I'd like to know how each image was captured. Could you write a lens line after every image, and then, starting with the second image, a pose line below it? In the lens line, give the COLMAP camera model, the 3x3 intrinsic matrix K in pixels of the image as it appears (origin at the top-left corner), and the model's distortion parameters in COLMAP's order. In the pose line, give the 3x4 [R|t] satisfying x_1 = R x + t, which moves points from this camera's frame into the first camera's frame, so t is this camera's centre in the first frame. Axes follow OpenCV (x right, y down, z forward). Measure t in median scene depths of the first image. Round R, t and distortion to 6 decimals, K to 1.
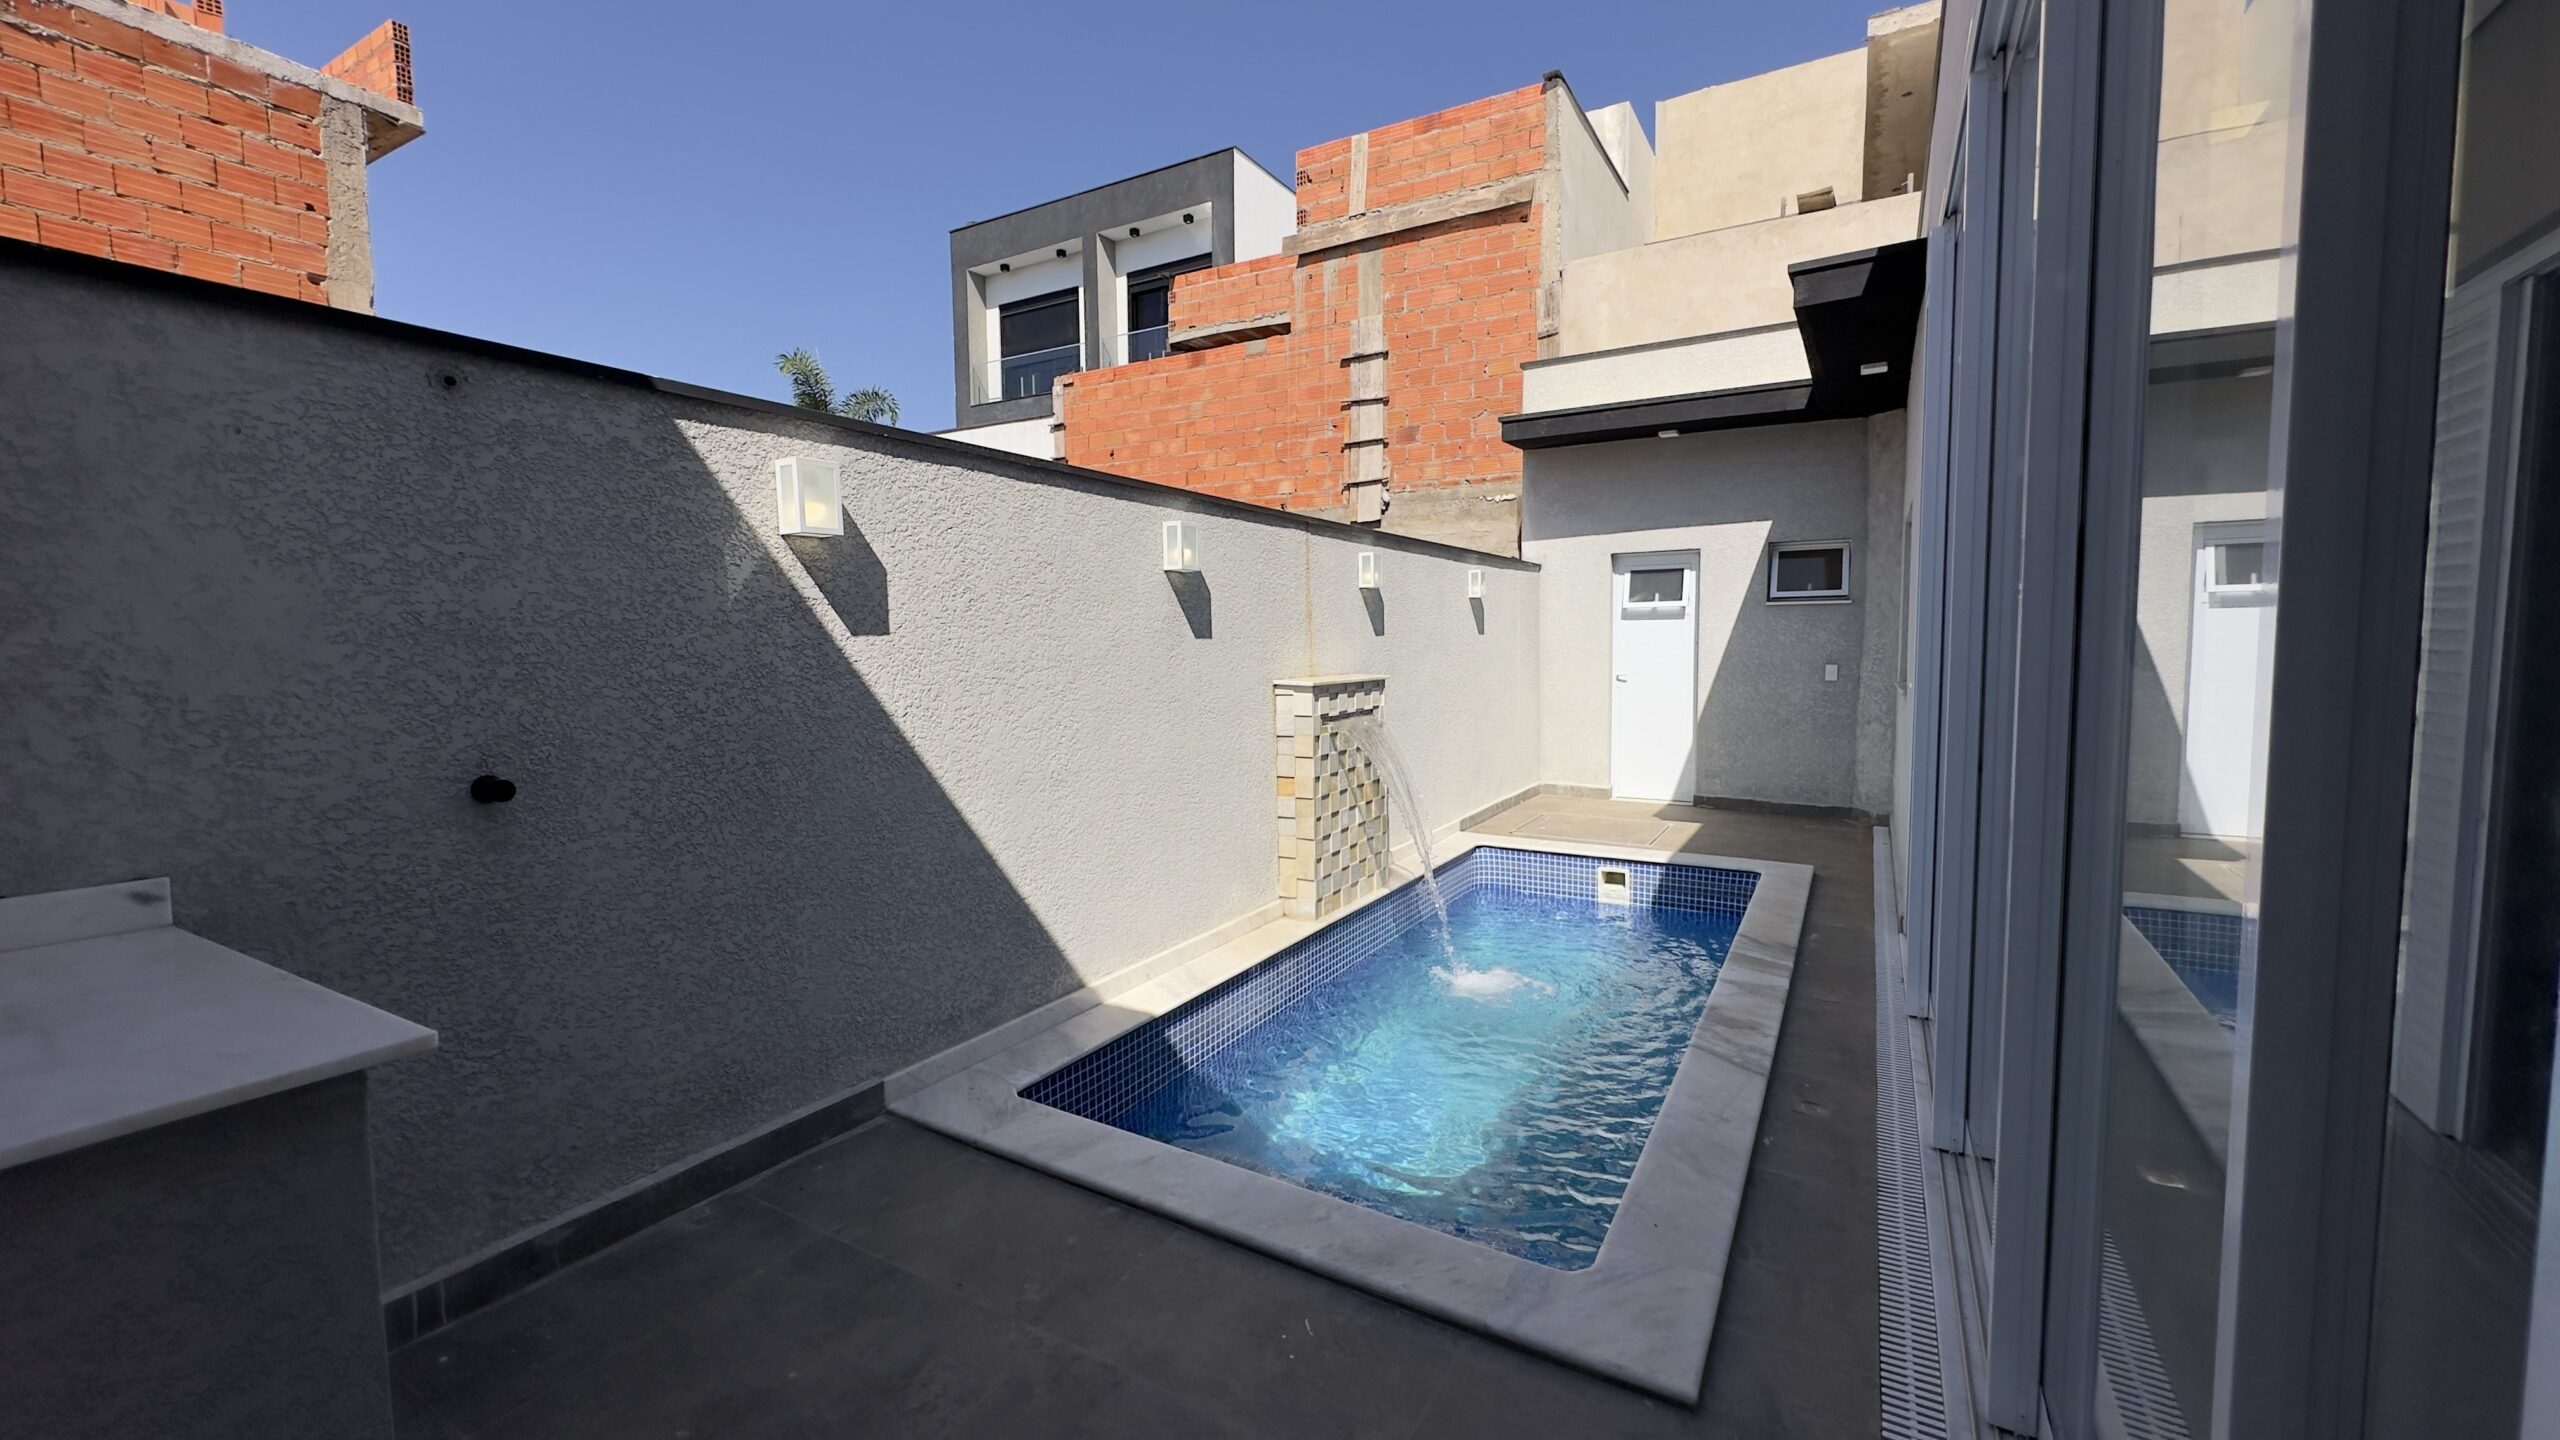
lens RADIAL K [[1022.4, 0, 1291.2], [0, 1022.4, 717.3], [0, 0, 1]] dist [-0.000067, 0.000116]
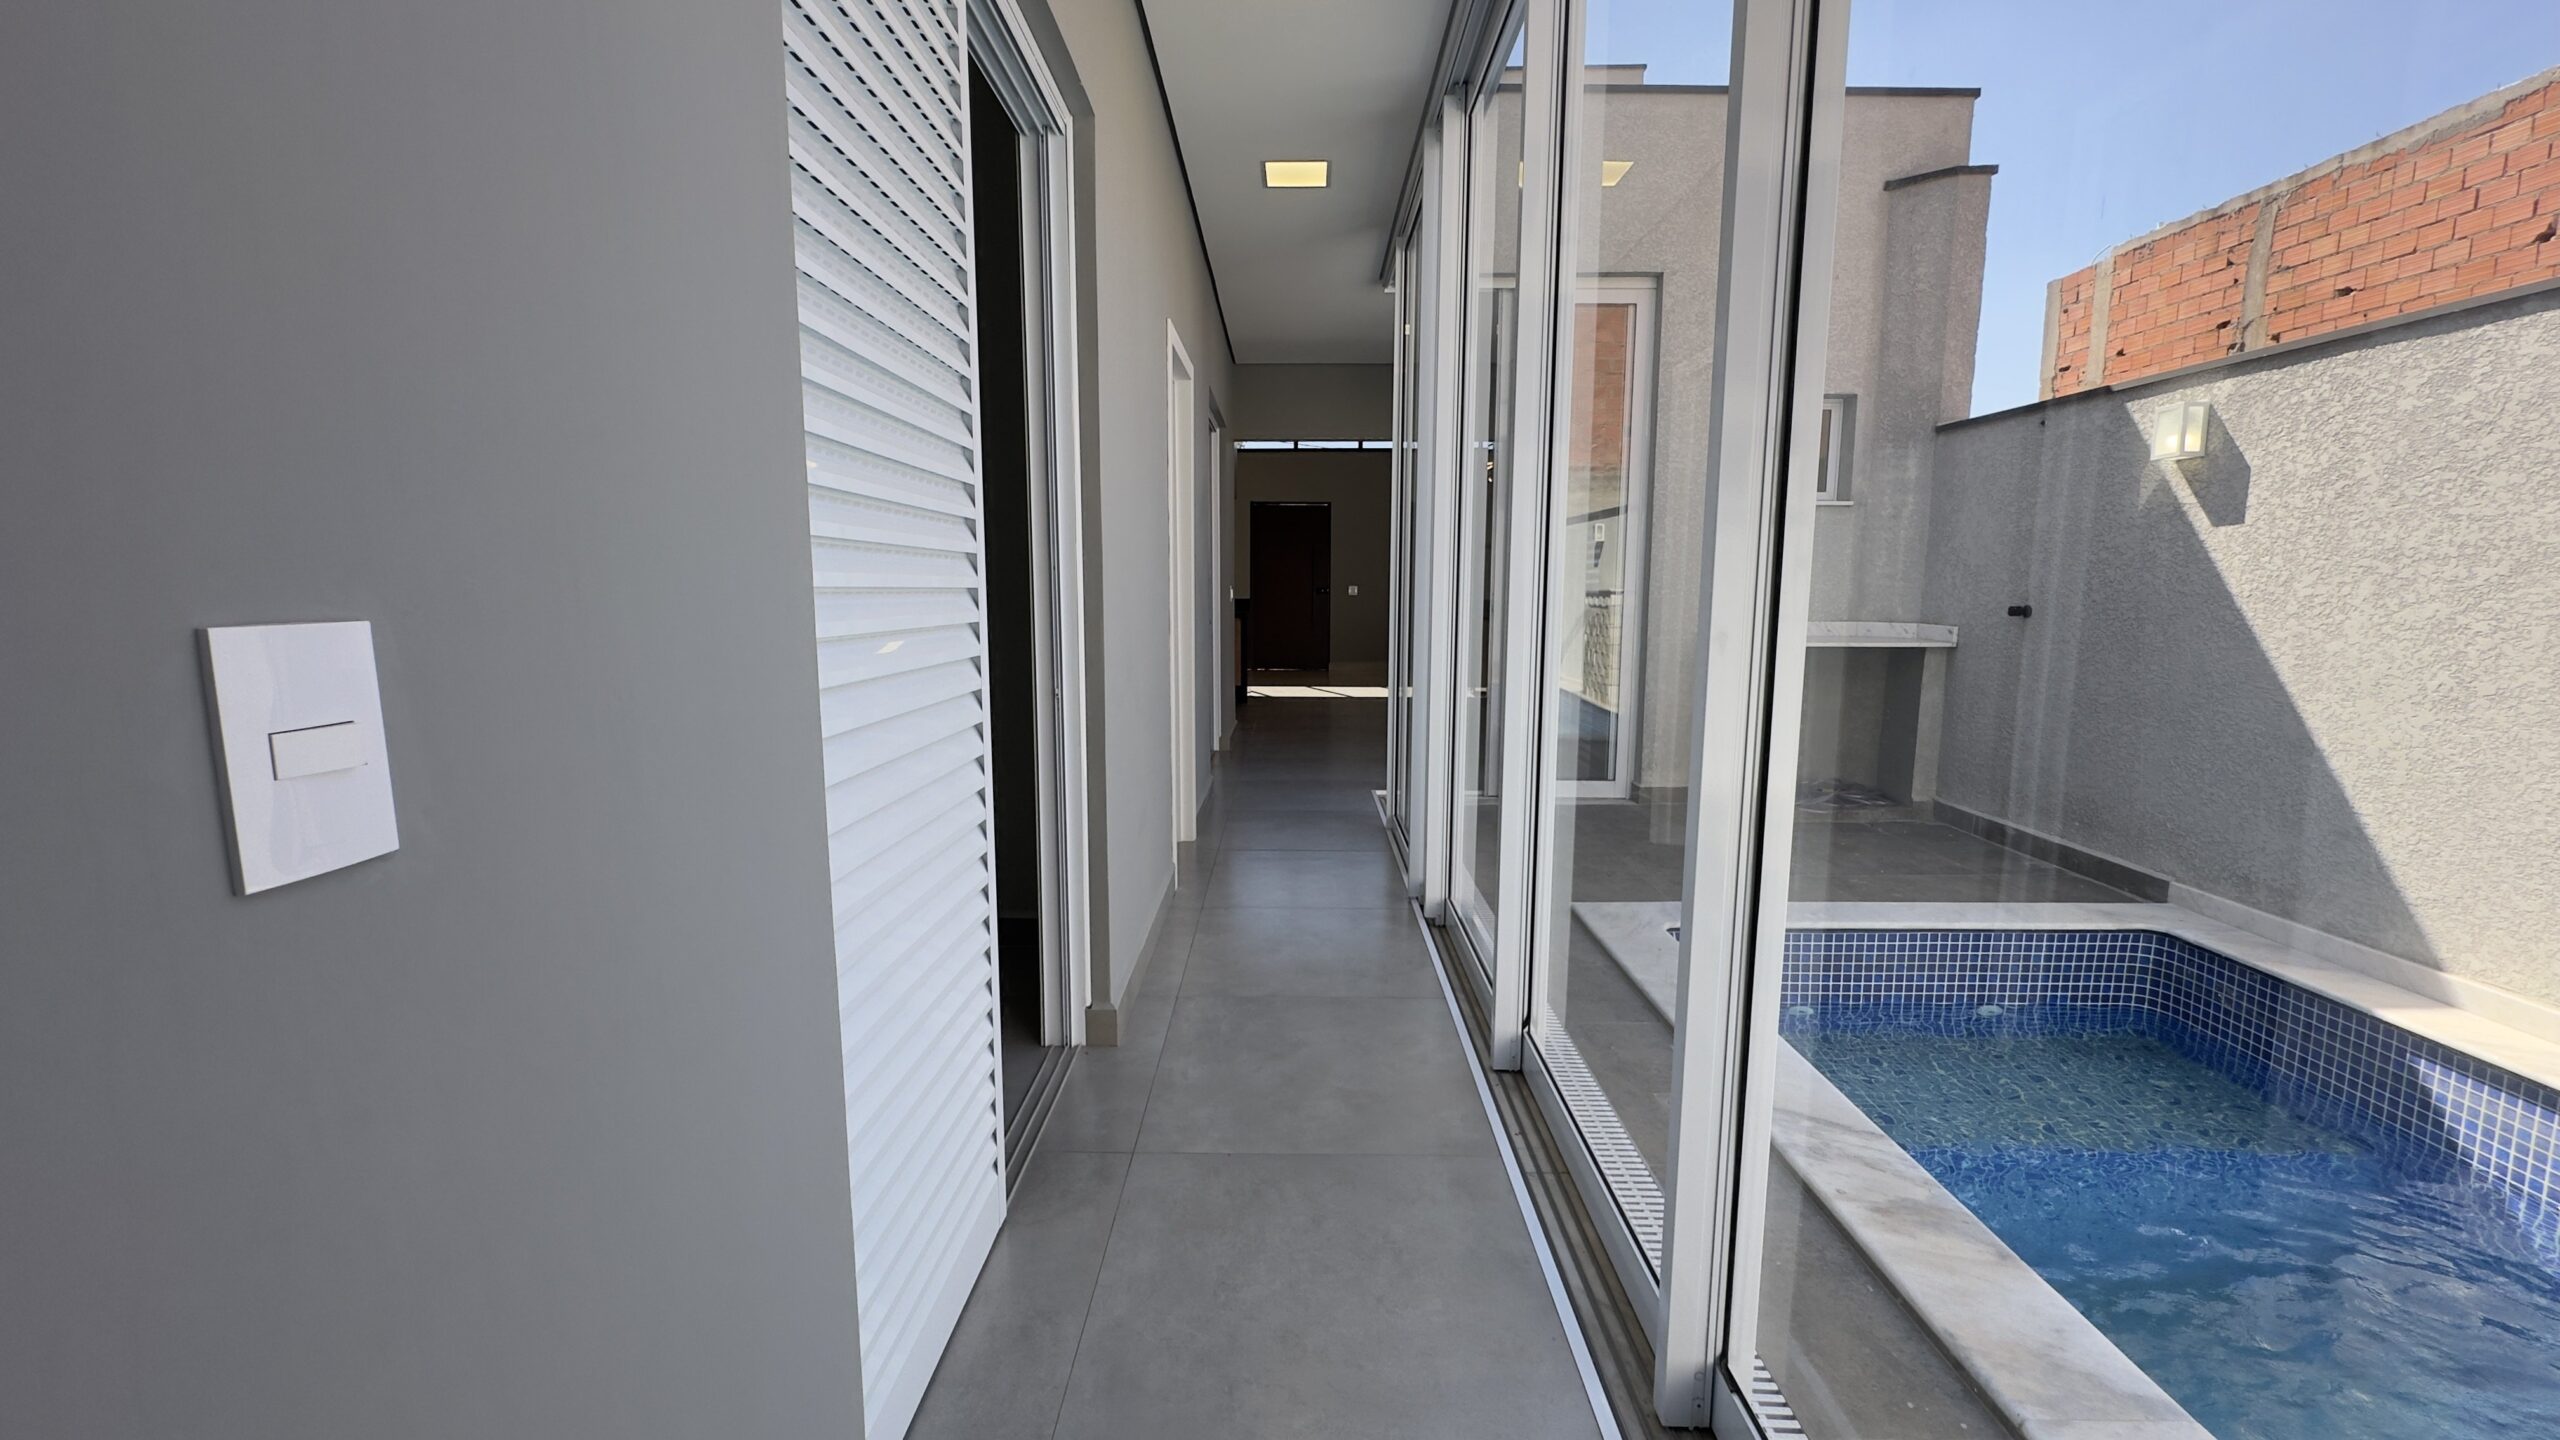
lens RADIAL K [[1022.4, 0, 1291.2], [0, 1022.4, 717.3], [0, 0, 1]] dist [-0.000067, 0.000116]
pose [[-0.870791, 0.070131, -0.486626, 1.130119], [-0.034455, 0.978636, 0.202694, -0.065138], [0.490445, 0.193271, -0.849770, 1.457909]]
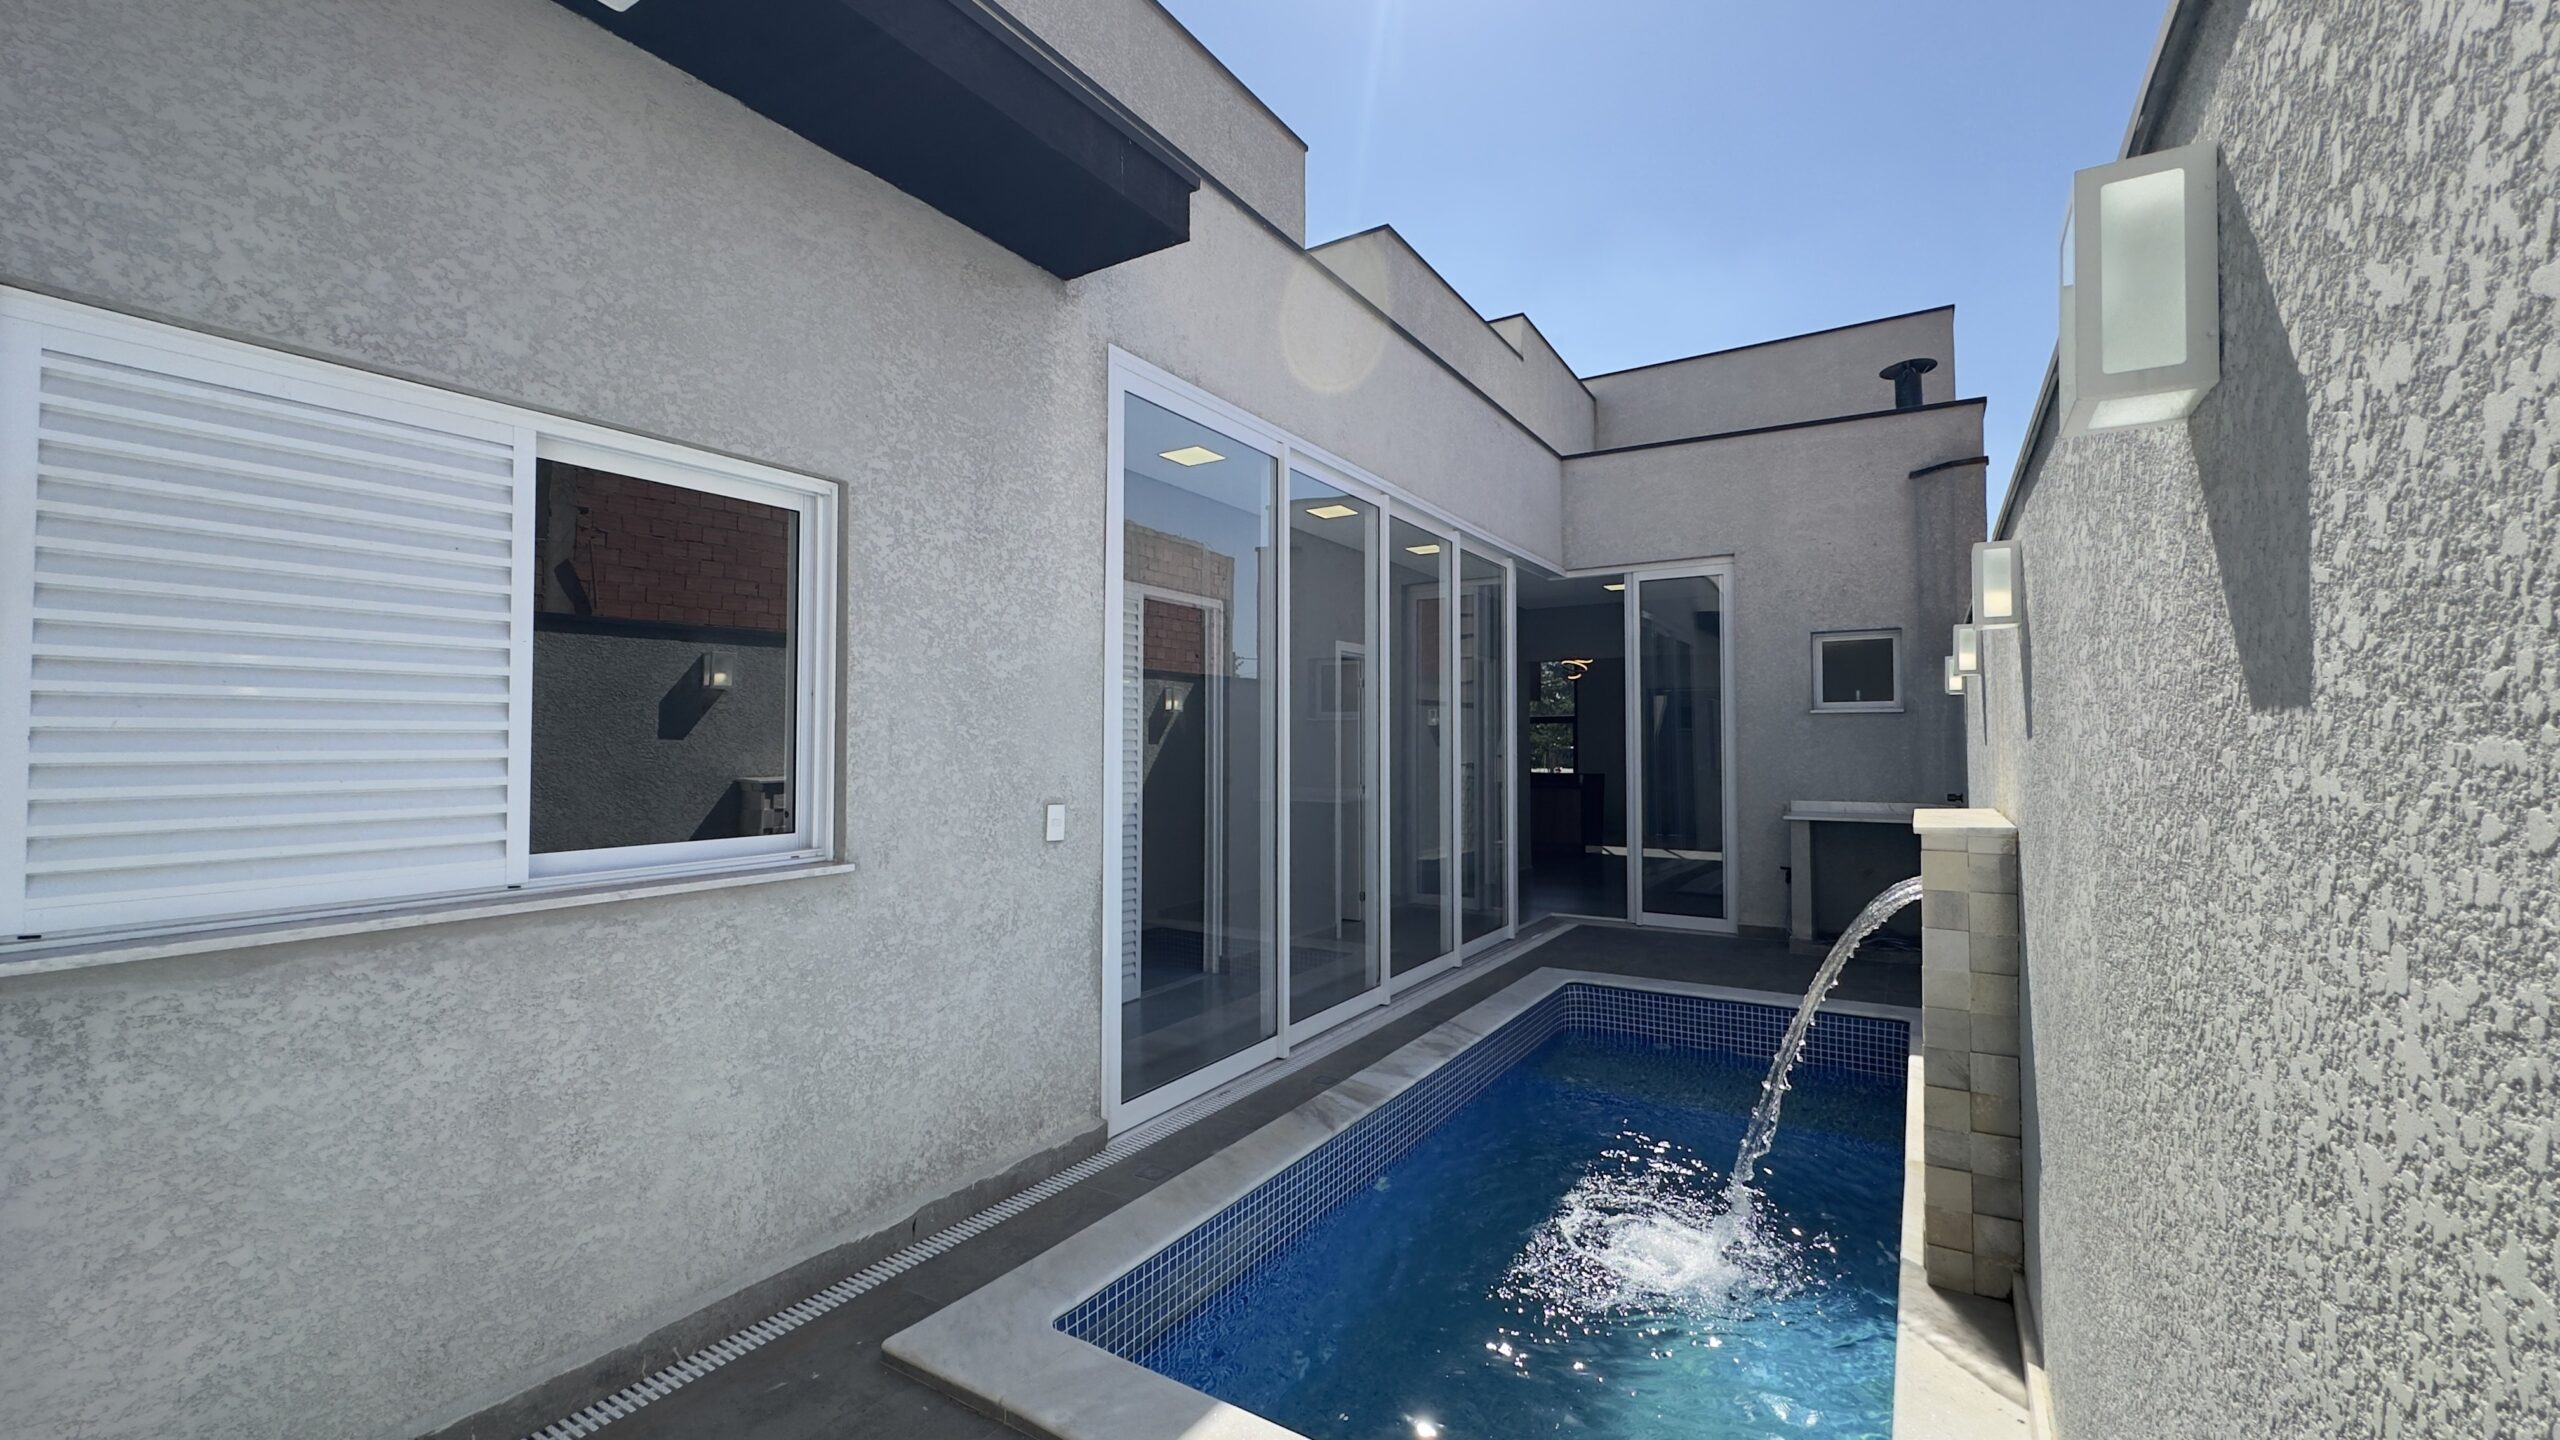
lens RADIAL K [[1022.4, 0, 1291.2], [0, 1022.4, 717.3], [0, 0, 1]] dist [-0.000067, 0.000116]
pose [[-0.999123, 0.009696, 0.040738, 0.656814], [0.011596, 0.998844, 0.046651, -0.207526], [-0.040239, 0.047082, -0.998080, 2.658472]]
